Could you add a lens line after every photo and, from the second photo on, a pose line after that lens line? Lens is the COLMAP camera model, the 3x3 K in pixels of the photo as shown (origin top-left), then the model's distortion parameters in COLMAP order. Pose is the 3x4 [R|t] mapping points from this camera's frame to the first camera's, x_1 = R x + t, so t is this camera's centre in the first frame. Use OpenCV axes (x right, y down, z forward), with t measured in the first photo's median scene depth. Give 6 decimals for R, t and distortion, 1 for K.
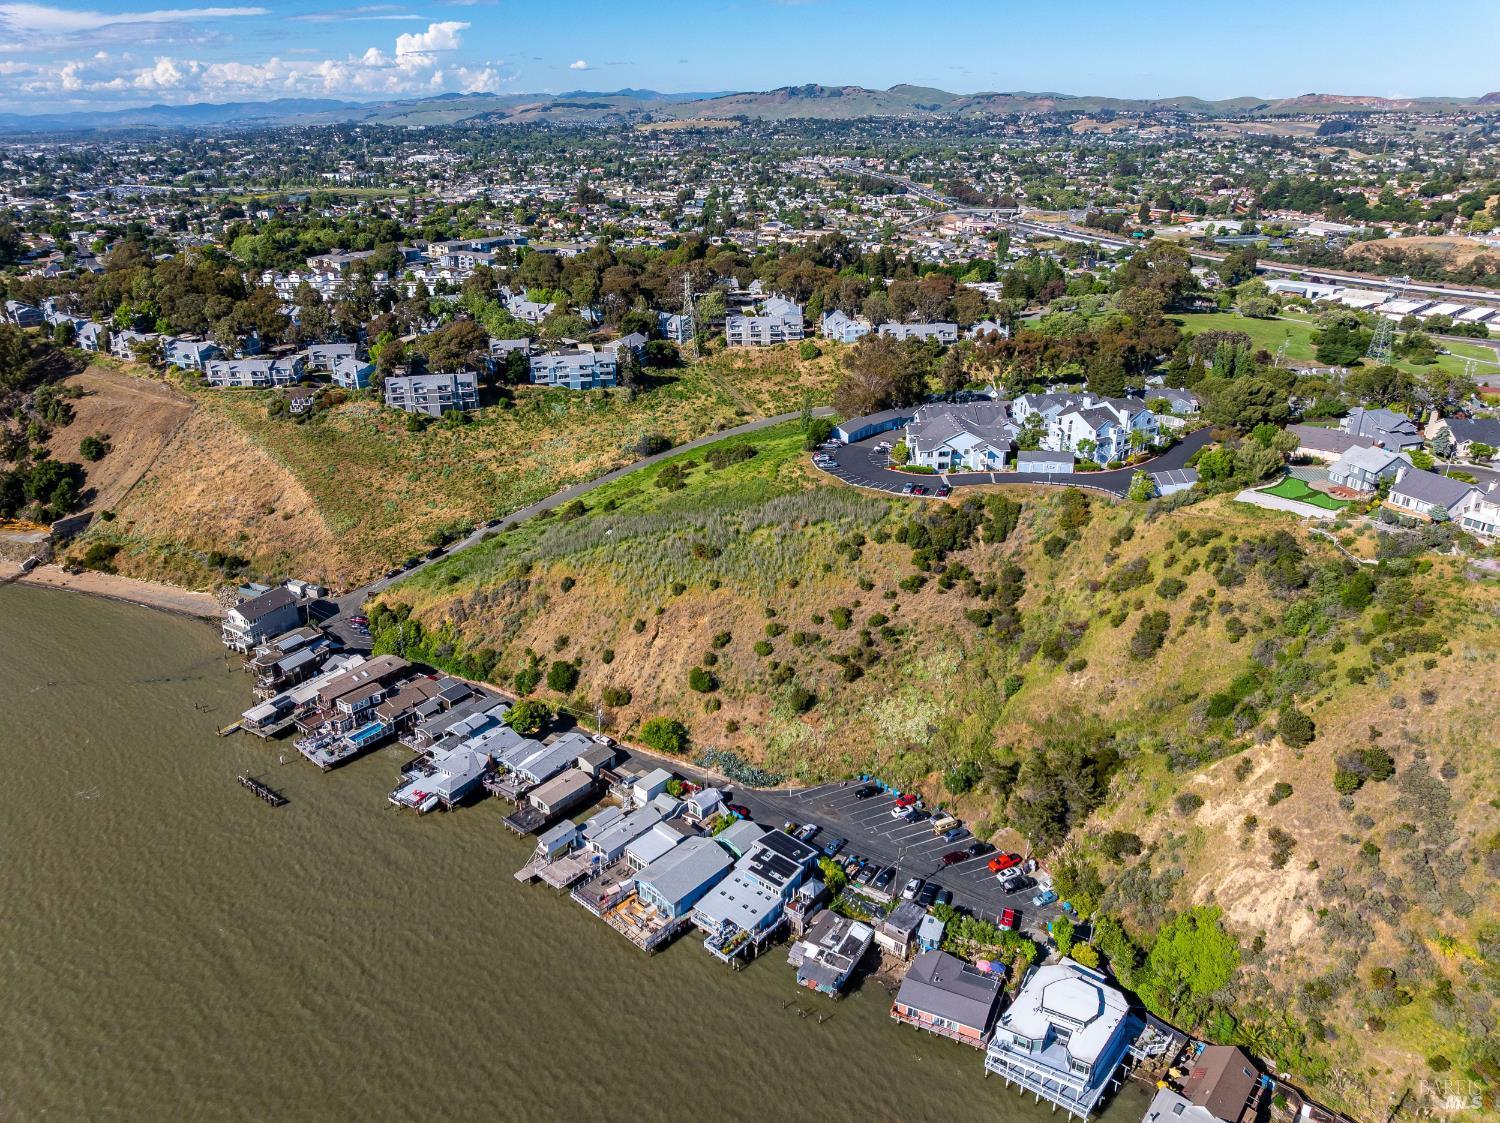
lens RADIAL K [[1051.9, 0, 753.4], [0, 1051.9, 557.9], [0, 0, 1]] dist [-0.030329, 0.001534]
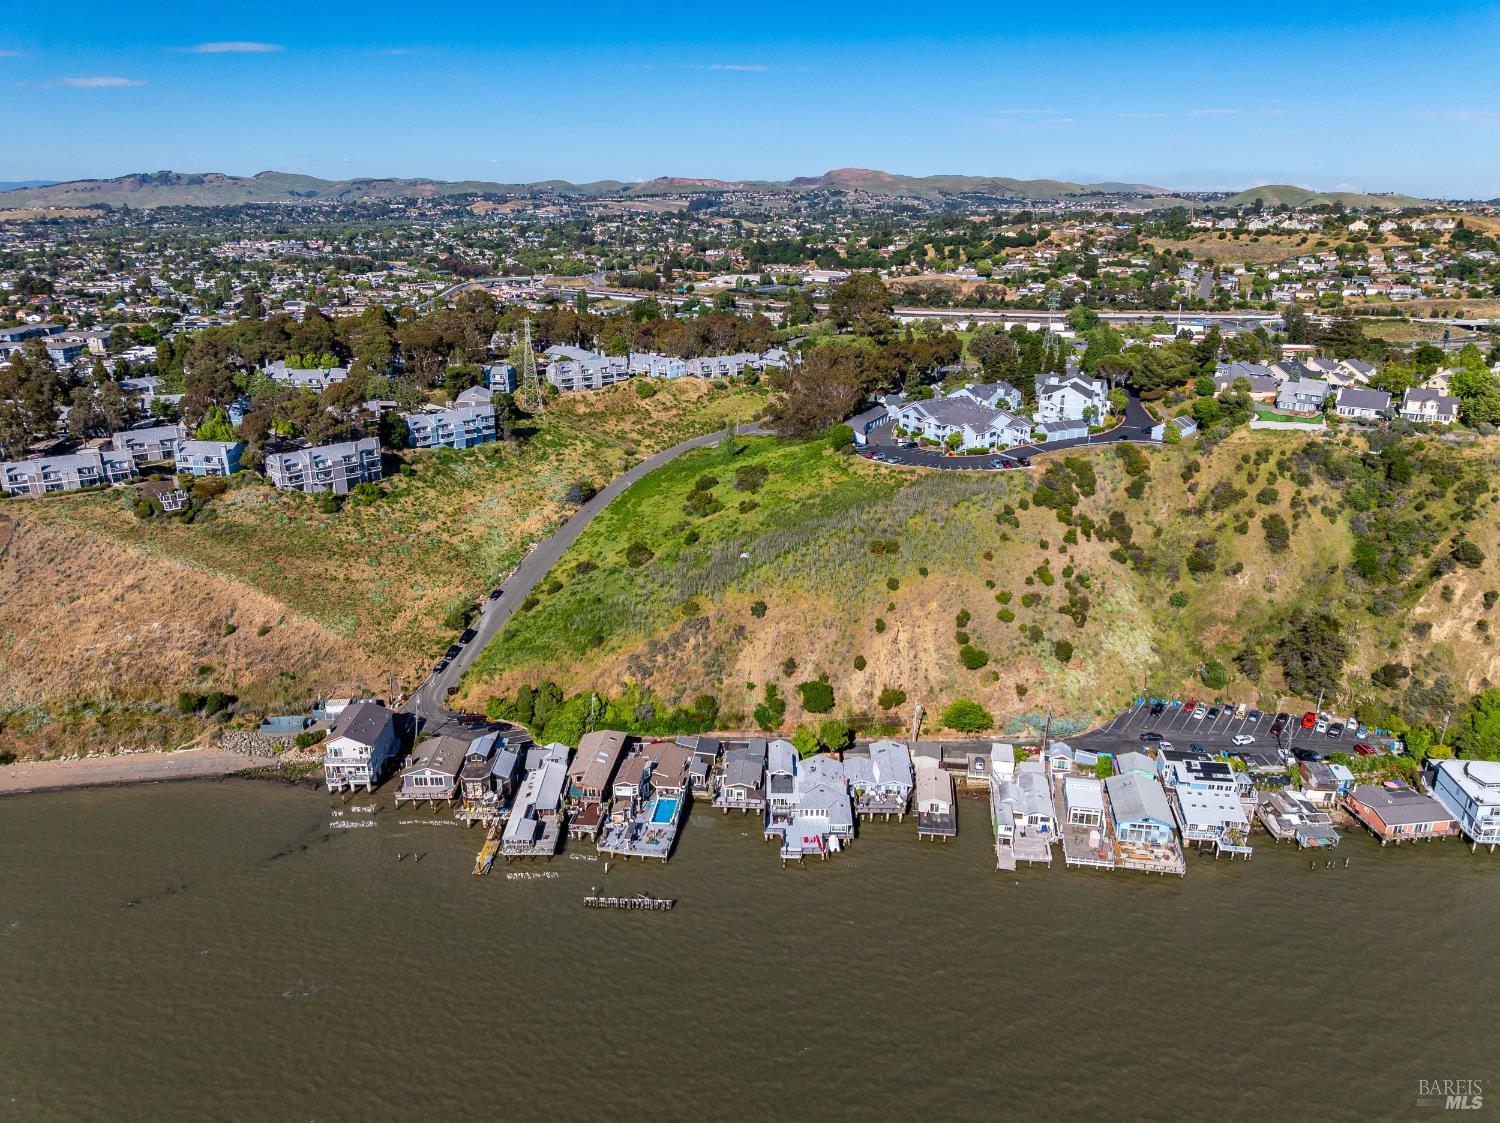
lens RADIAL K [[1053.1, 0, 755.1], [0, 1053.1, 558.2], [0, 0, 1]] dist [-0.033066, -0.006872]
pose [[0.847938, -0.171553, 0.501568, -0.499670], [0.207443, 0.978114, -0.016151, -0.003698], [-0.487820, 0.117742, 0.864967, 0.140900]]
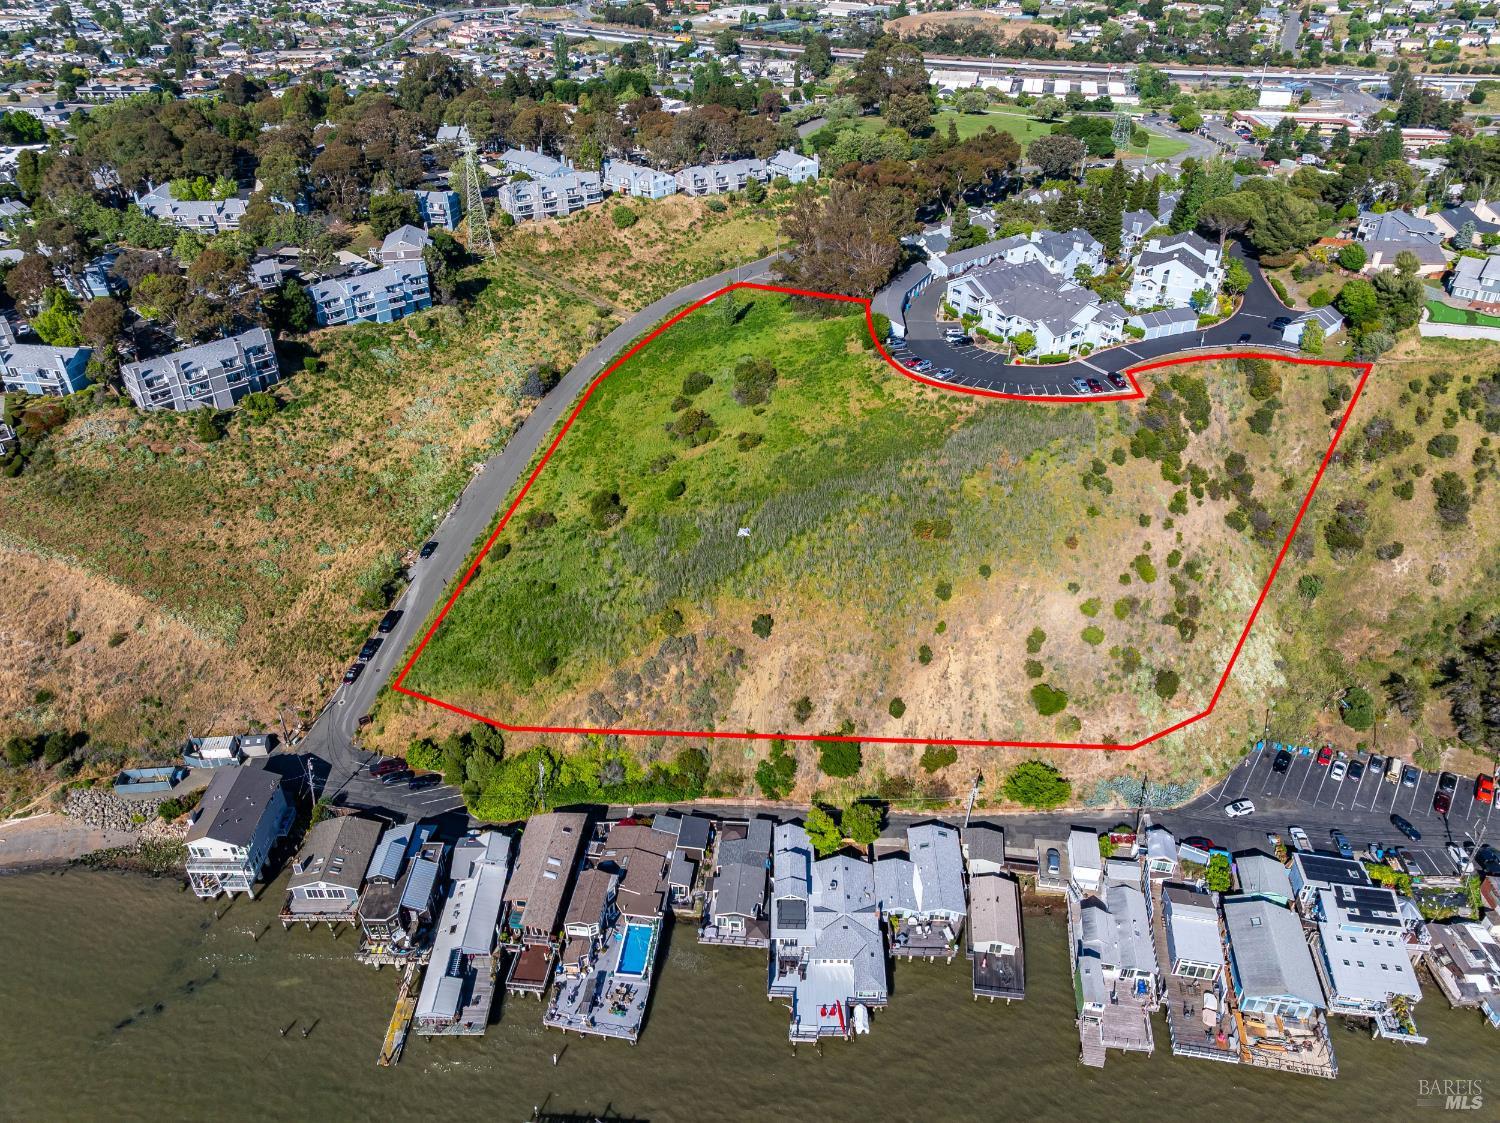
lens RADIAL K [[1060.7, 0, 754.3], [0, 1060.7, 557.8], [0, 0, 1]] dist [-0.064204, 0.043210]
pose [[0.851983, -0.283637, 0.440085, -0.372033], [0.205632, 0.954280, 0.216945, -0.133229], [-0.481498, -0.094338, 0.871355, 0.303616]]
